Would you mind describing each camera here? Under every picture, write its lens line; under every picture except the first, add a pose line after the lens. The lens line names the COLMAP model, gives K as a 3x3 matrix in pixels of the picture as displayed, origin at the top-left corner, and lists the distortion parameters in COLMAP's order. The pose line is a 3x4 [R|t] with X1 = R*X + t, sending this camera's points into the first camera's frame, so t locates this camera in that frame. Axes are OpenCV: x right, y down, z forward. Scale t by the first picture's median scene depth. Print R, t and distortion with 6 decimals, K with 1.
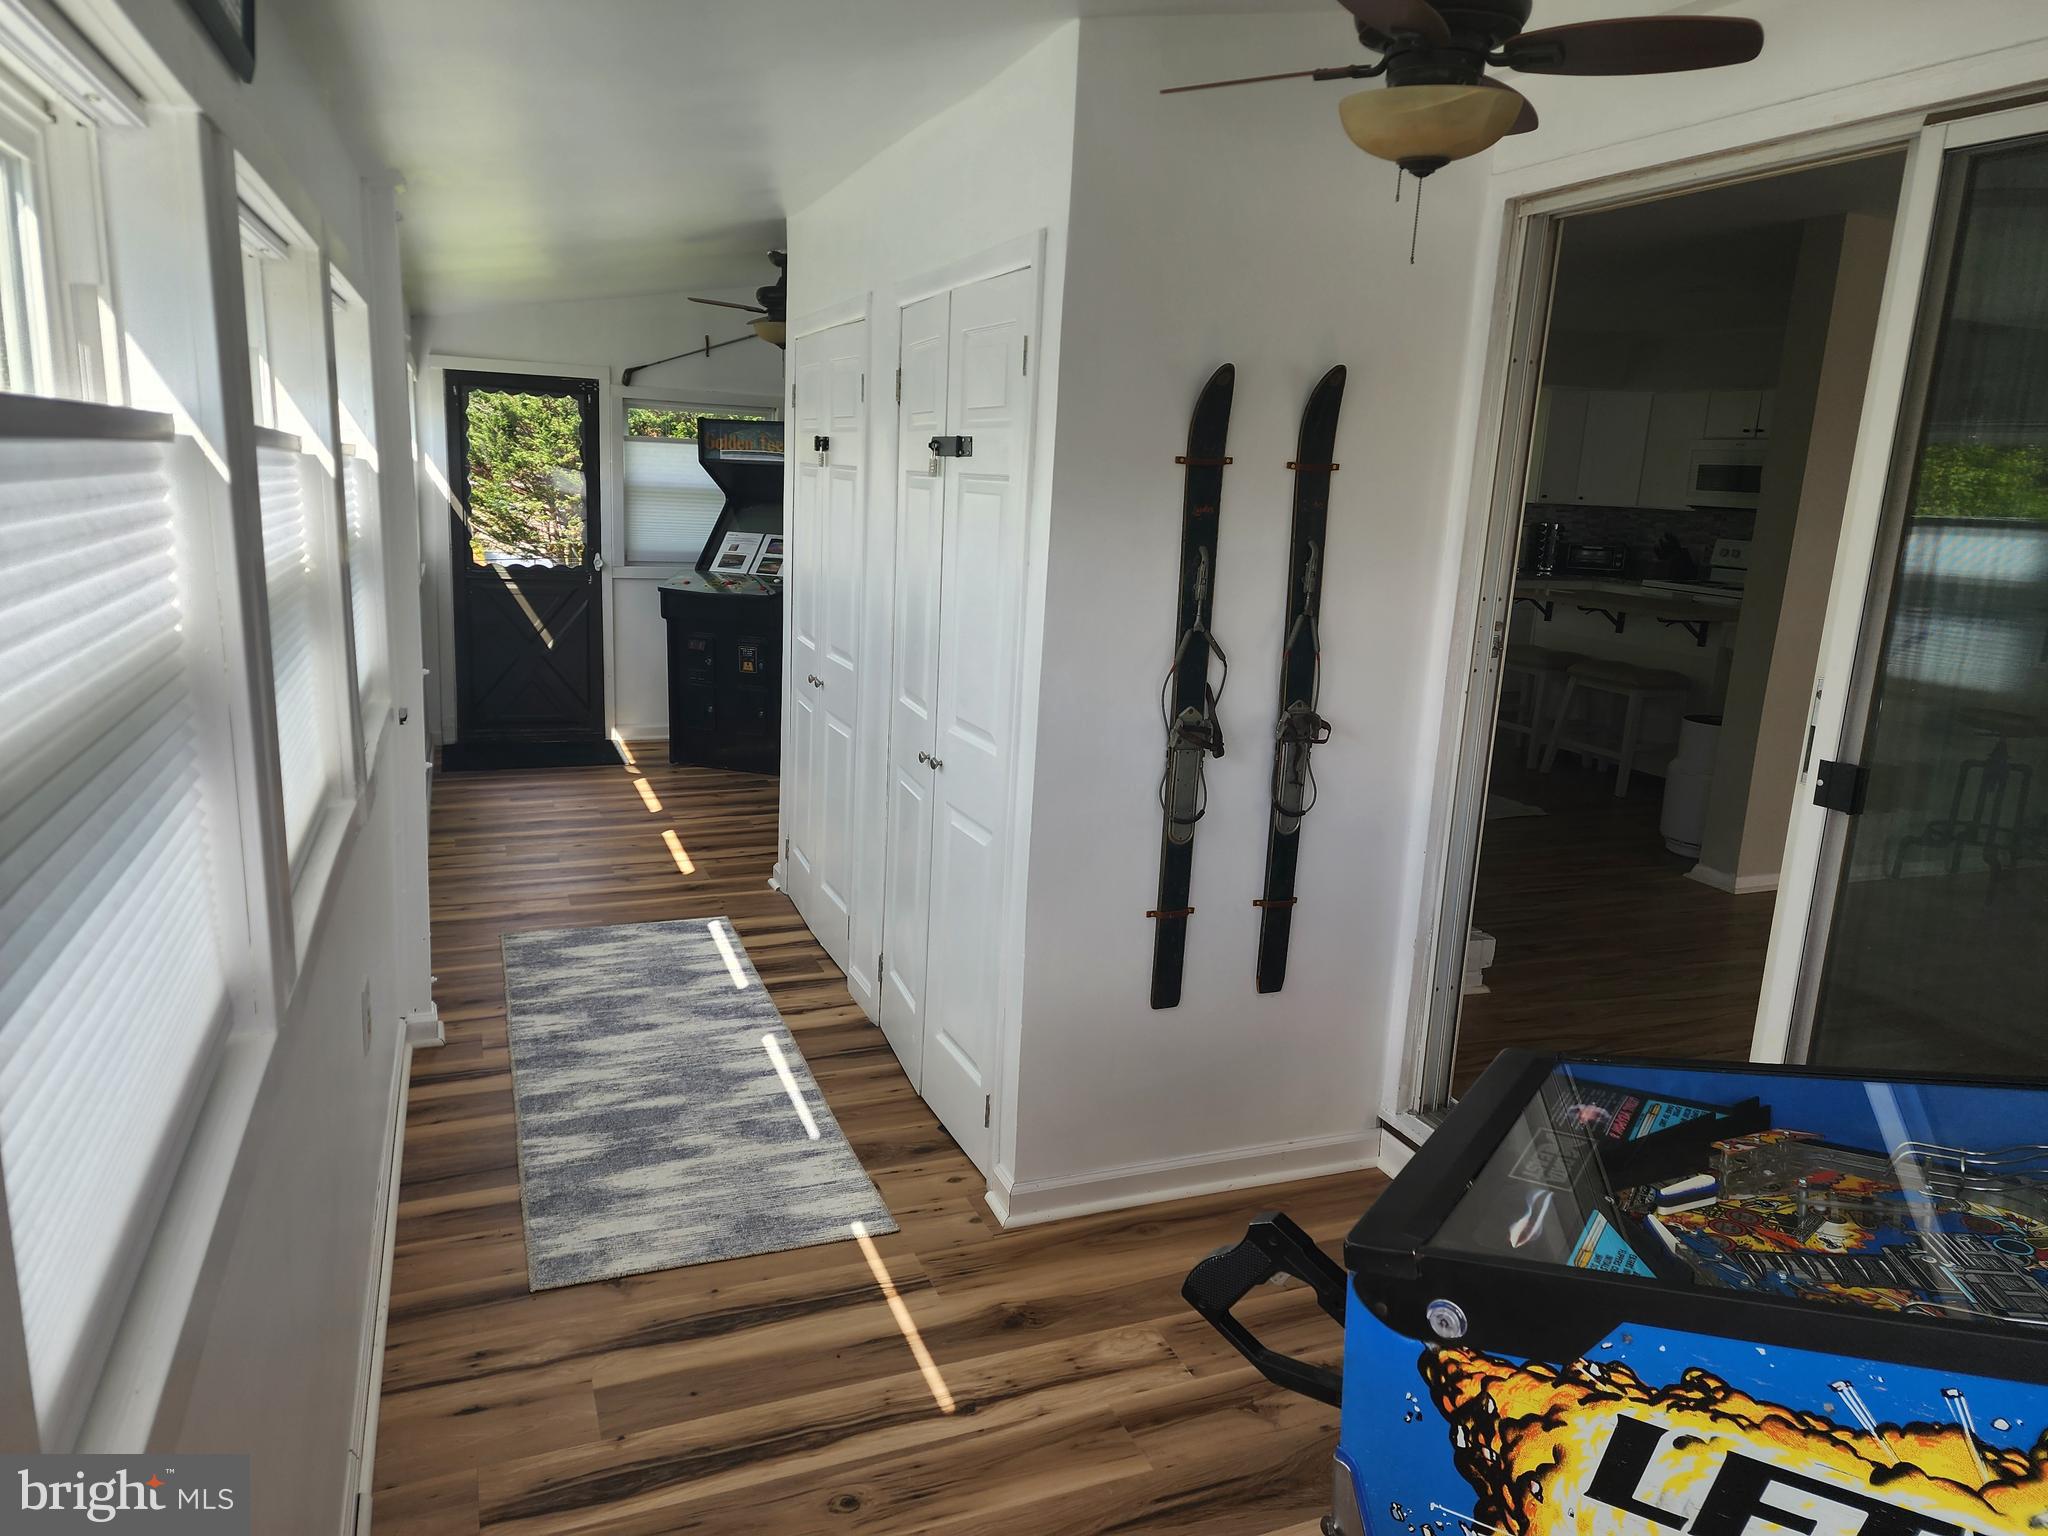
lens RADIAL K [[1355.1, 0, 993.6], [0, 1355.1, 768.2], [0, 0, 1]] dist [0.121185, -0.135692]
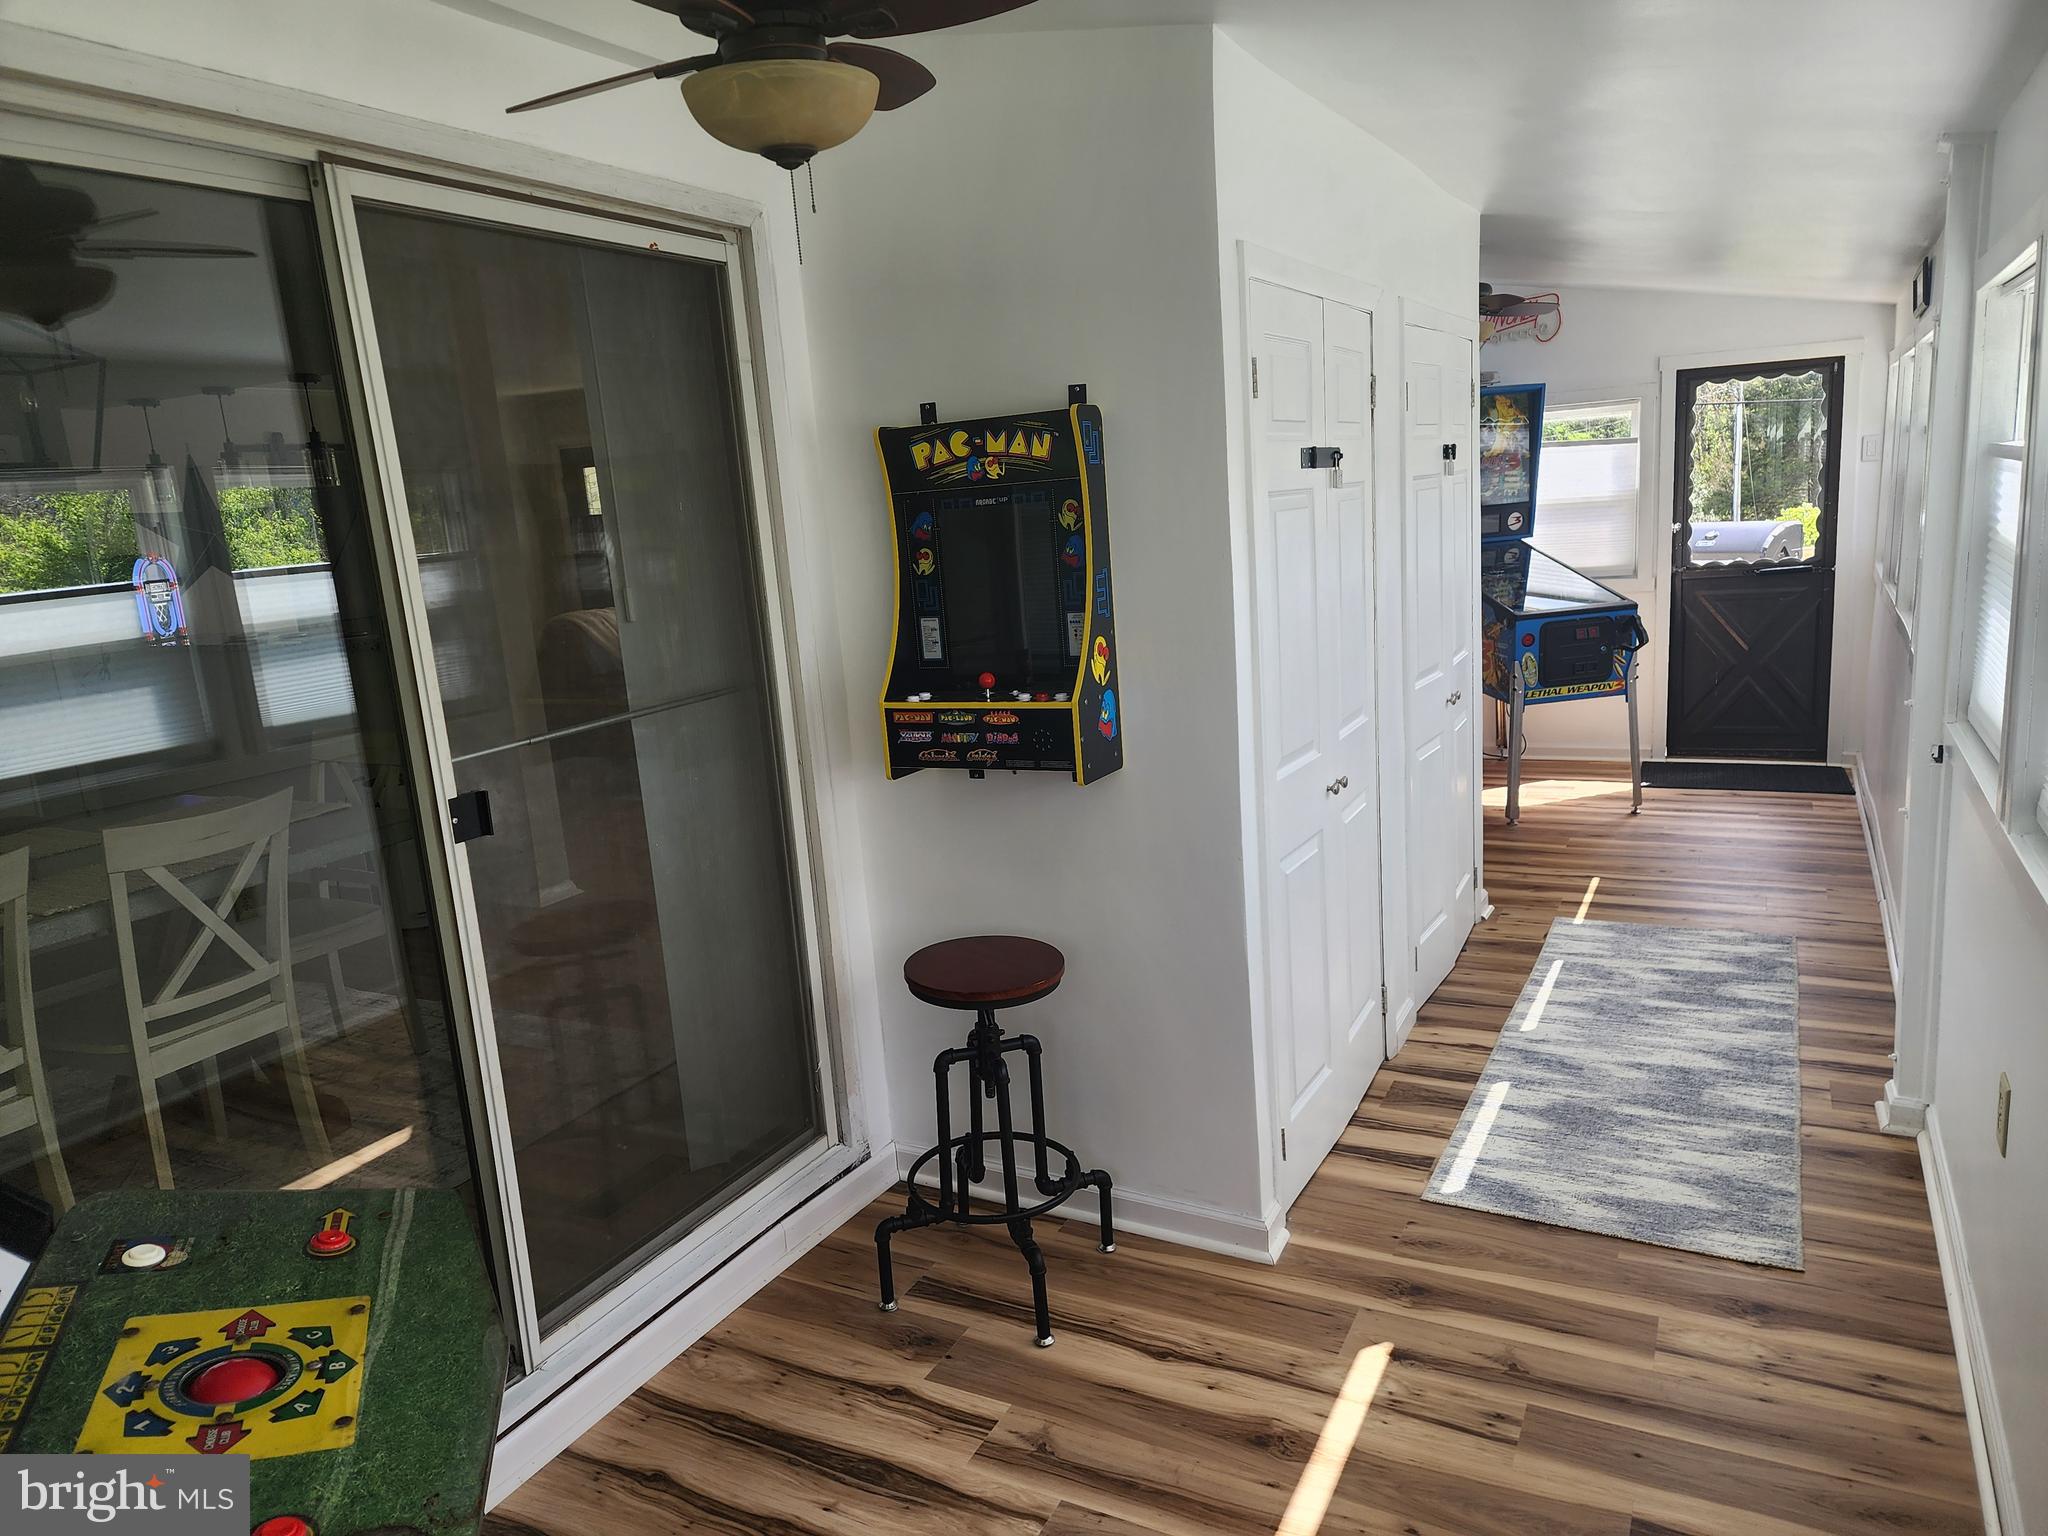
lens RADIAL K [[1355.1, 0, 993.6], [0, 1355.1, 768.2], [0, 0, 1]] dist [0.121185, -0.135692]
pose [[-0.642663, -0.136836, 0.753831, -0.660870], [0.218755, 0.910189, 0.351713, -0.436748], [-0.734256, 0.390937, -0.555011, 1.782874]]
